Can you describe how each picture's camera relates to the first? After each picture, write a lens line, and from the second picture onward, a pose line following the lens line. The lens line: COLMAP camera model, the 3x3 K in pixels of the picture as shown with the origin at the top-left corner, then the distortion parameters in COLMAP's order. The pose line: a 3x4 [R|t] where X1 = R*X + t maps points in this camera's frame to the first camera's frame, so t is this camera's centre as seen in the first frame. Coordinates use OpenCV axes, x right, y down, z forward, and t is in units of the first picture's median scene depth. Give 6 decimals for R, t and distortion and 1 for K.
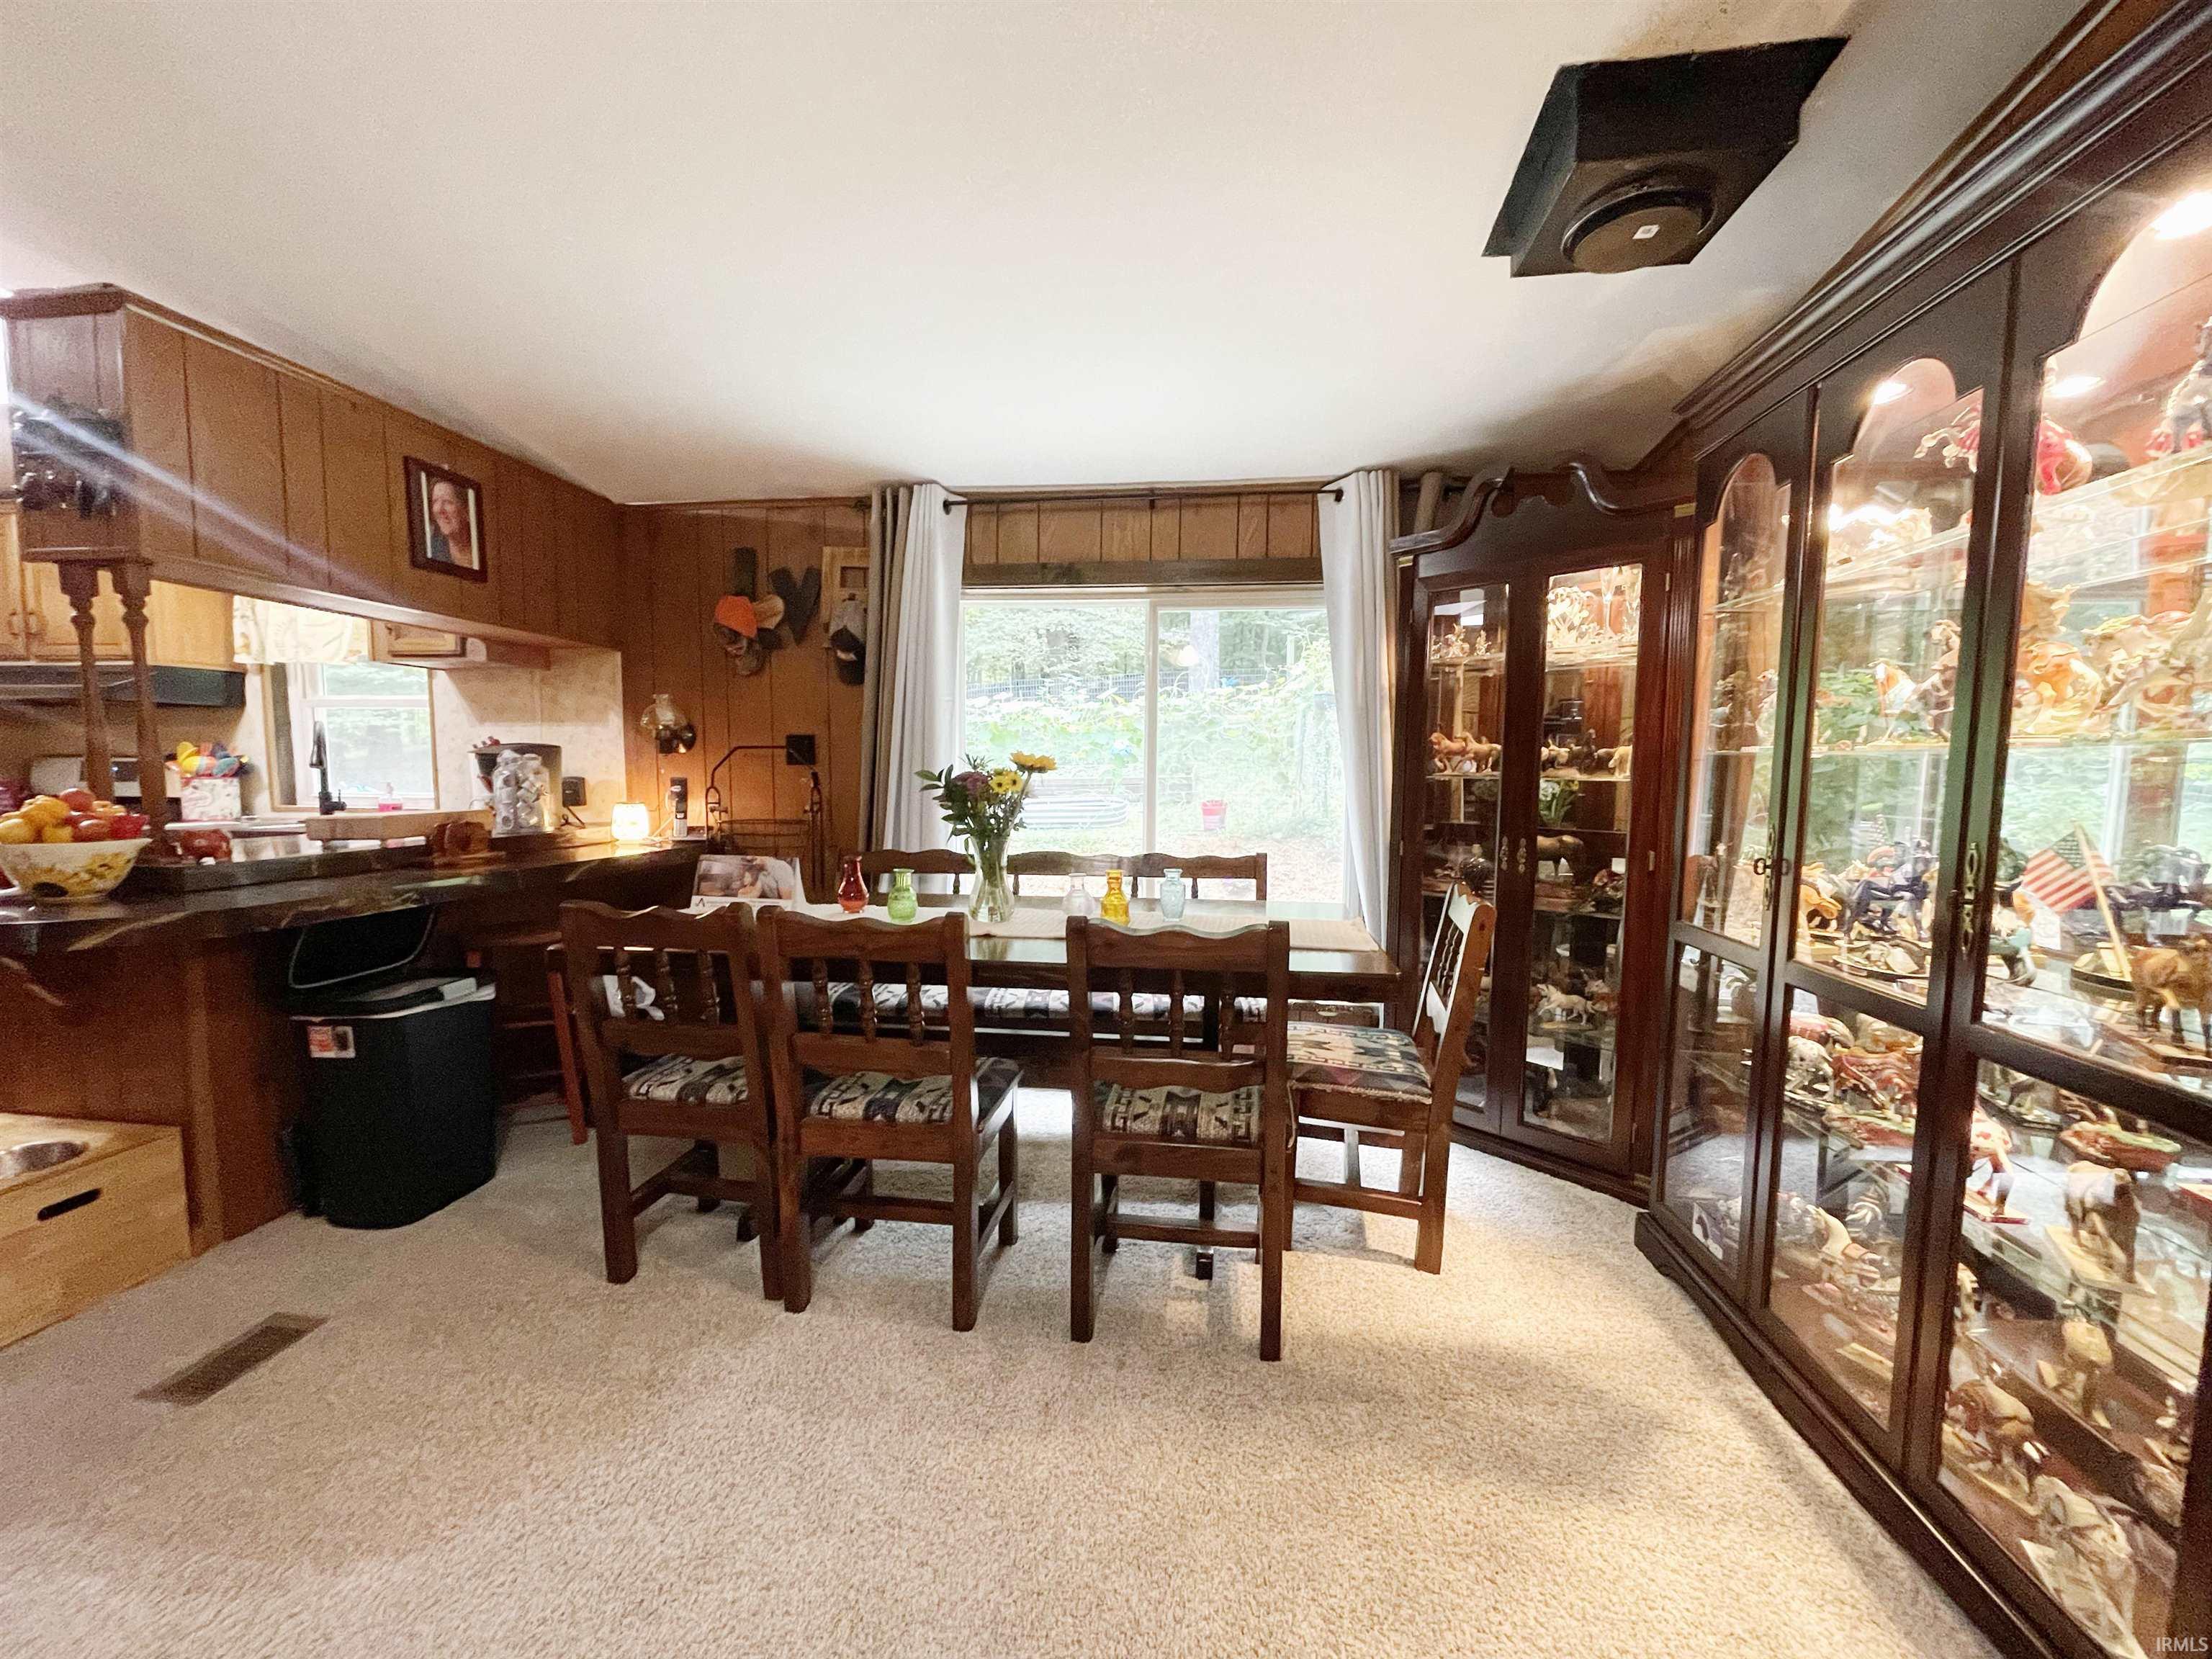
lens RADIAL K [[900.6, 0, 1106.0], [0, 900.6, 829.5], [0, 0, 1]] dist [-0.000017, -0.000143]
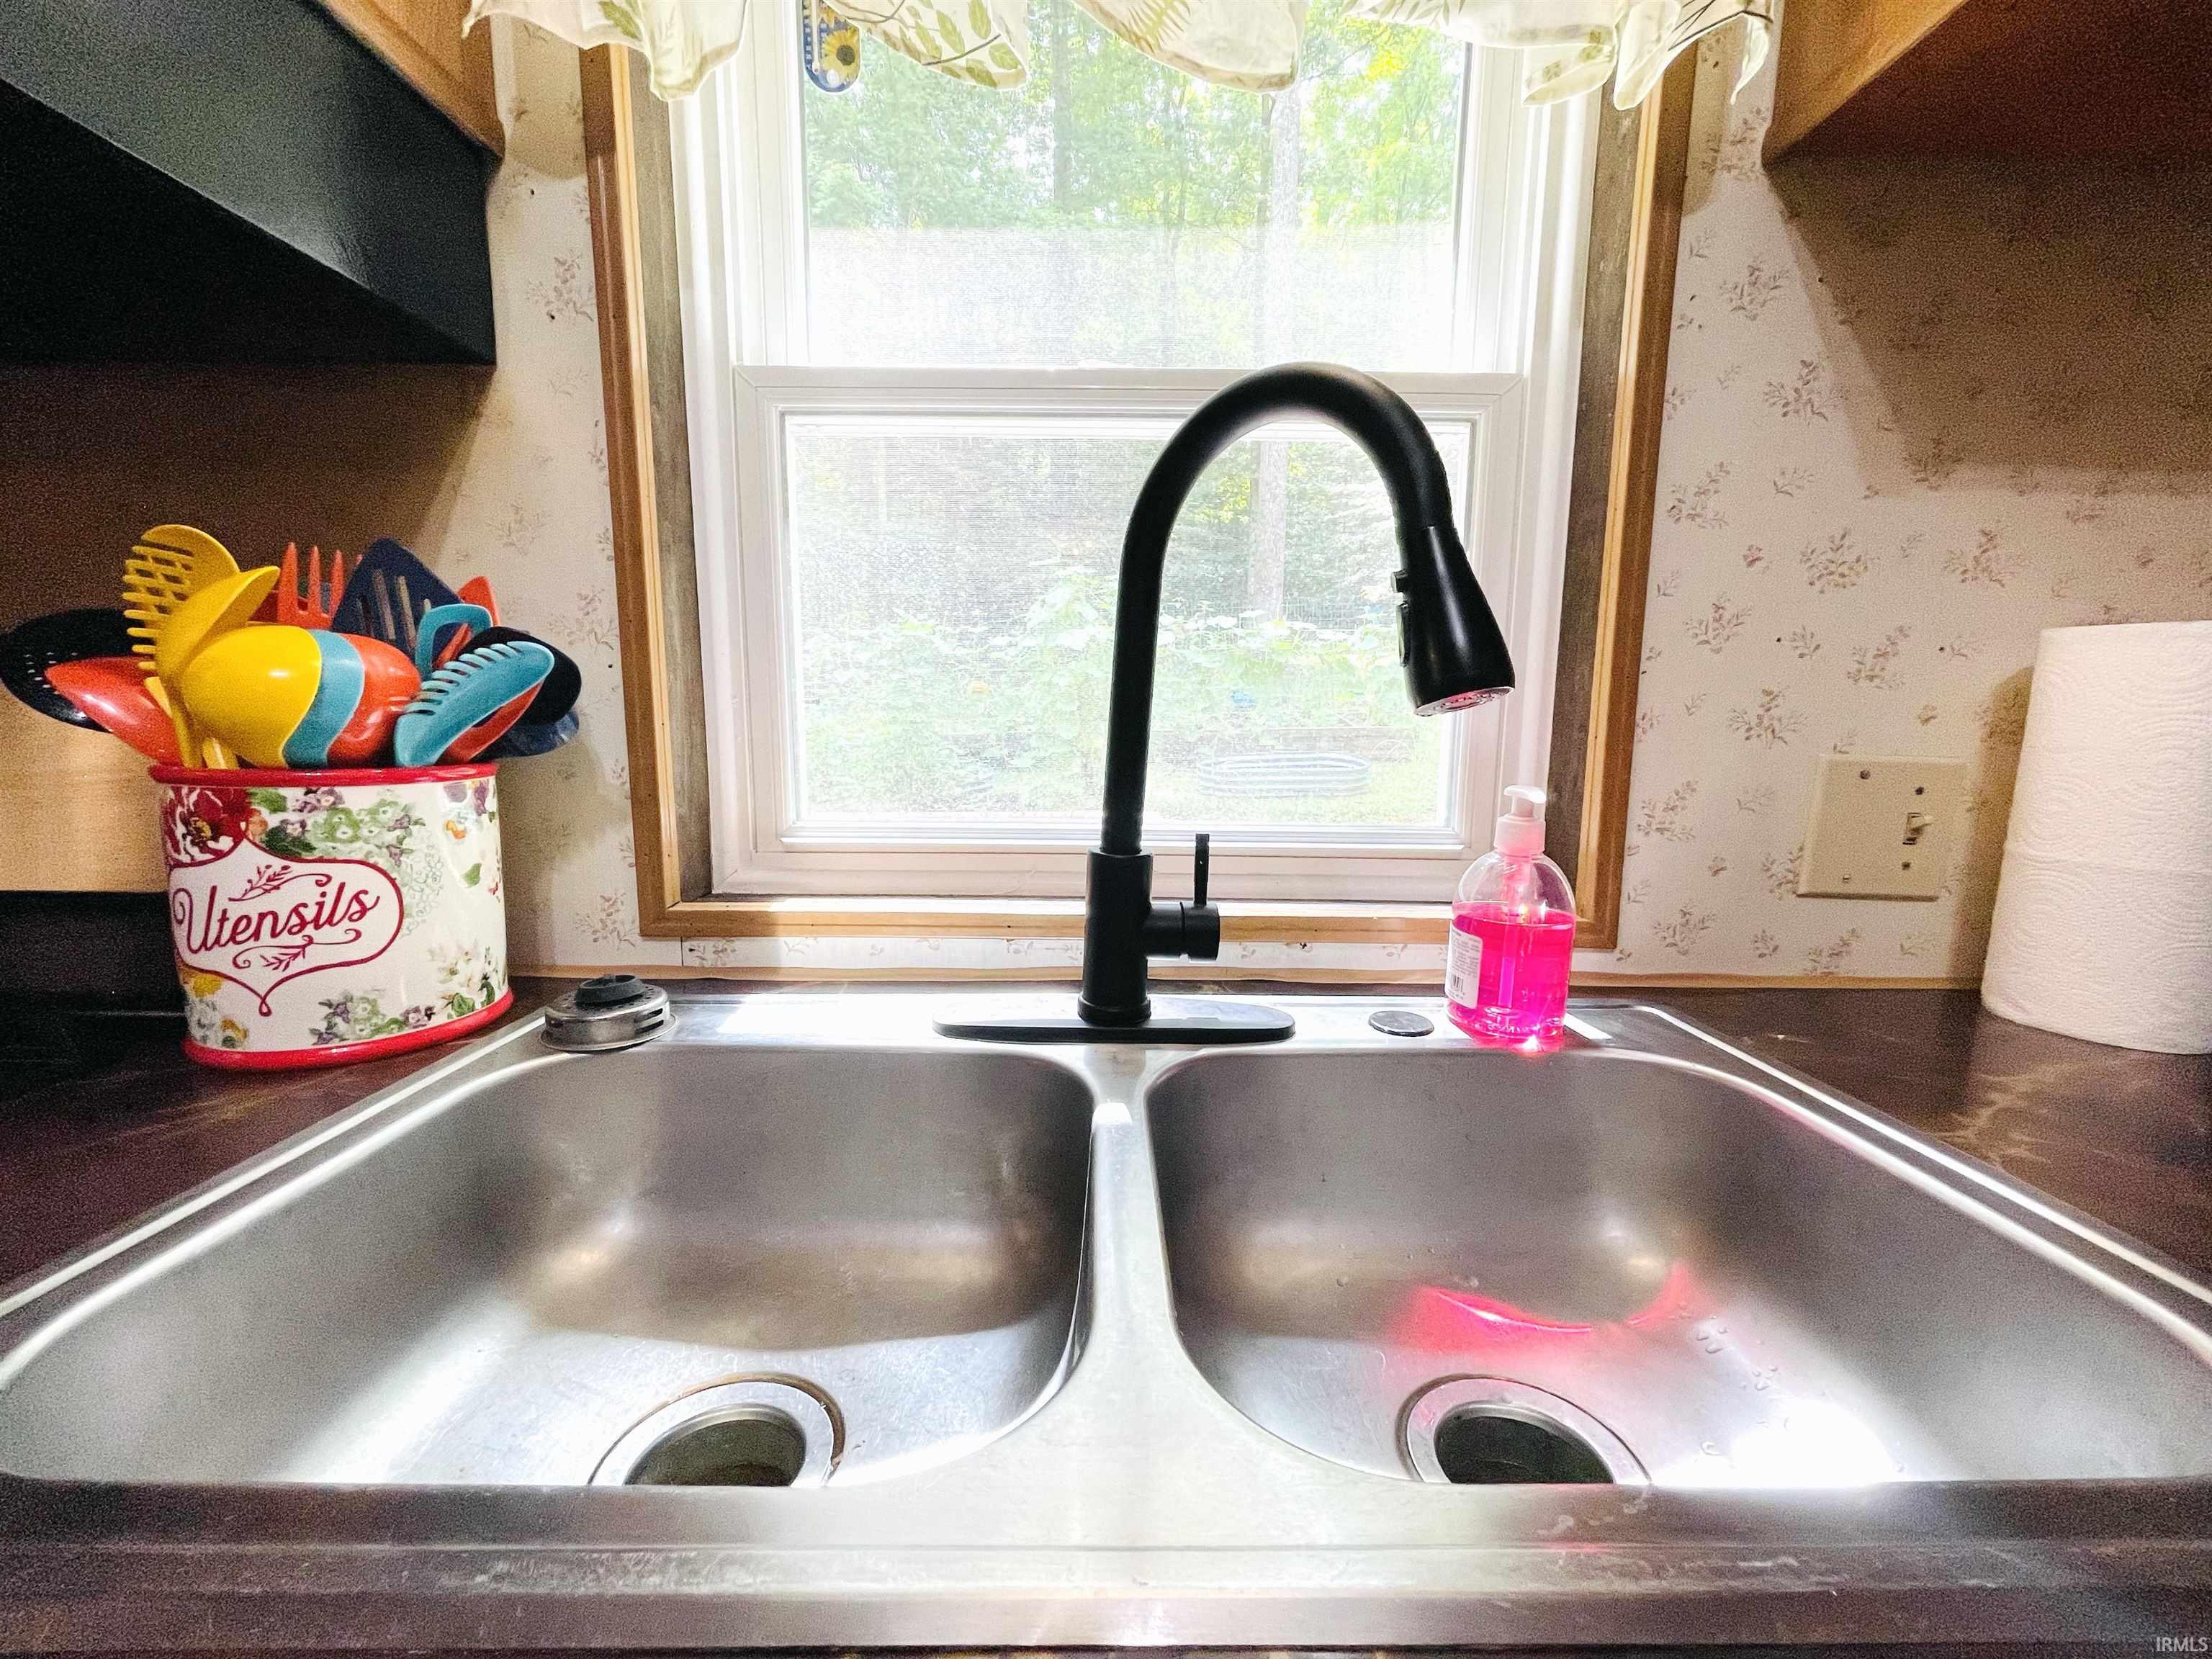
lens RADIAL K [[900.6, 0, 1106.0], [0, 900.6, 829.5], [0, 0, 1]] dist [-0.000017, -0.000143]
pose [[0.990843, -0.015099, 0.134170, -0.947805], [0.005510, 0.997421, 0.071555, -0.061758], [-0.134904, -0.070161, 0.988372, 0.883045]]
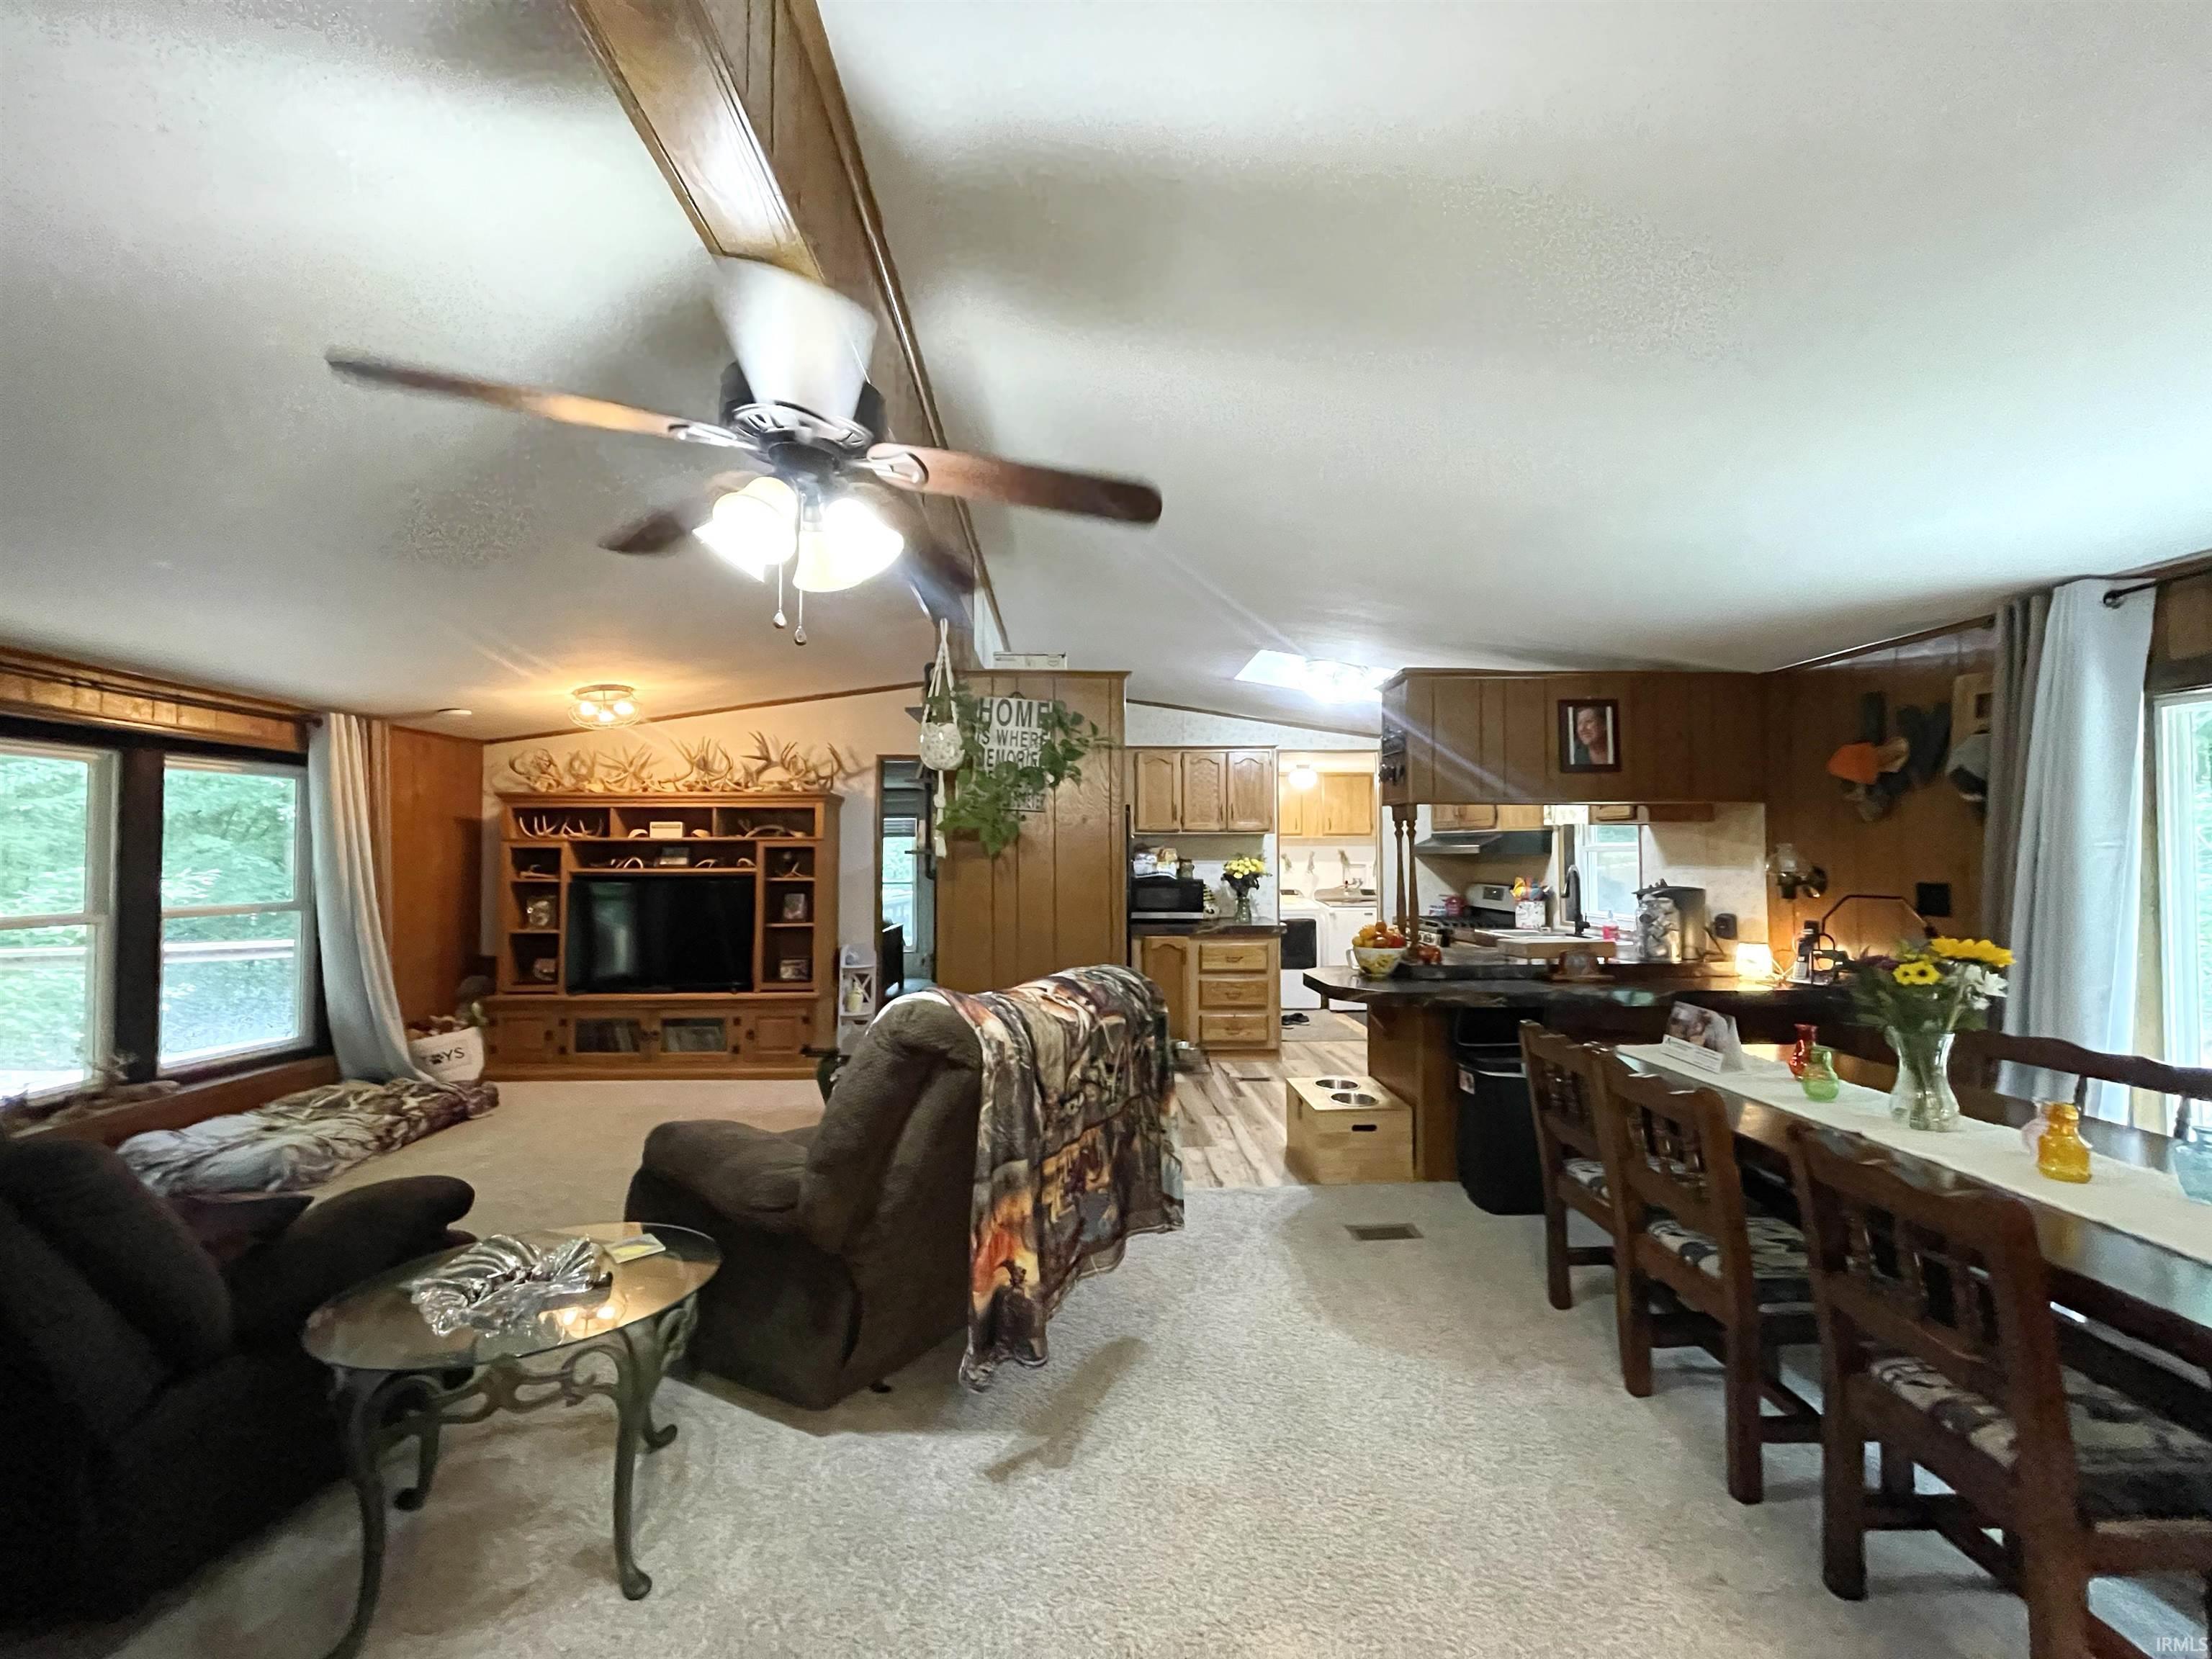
lens RADIAL K [[900.6, 0, 1106.0], [0, 900.6, 829.5], [0, 0, 1]] dist [-0.000017, -0.000143]
pose [[0.167821, -0.033849, -0.985236, 0.439333], [-0.061003, 0.997138, -0.044649, -0.072094], [0.983928, 0.067596, 0.165276, 0.029188]]
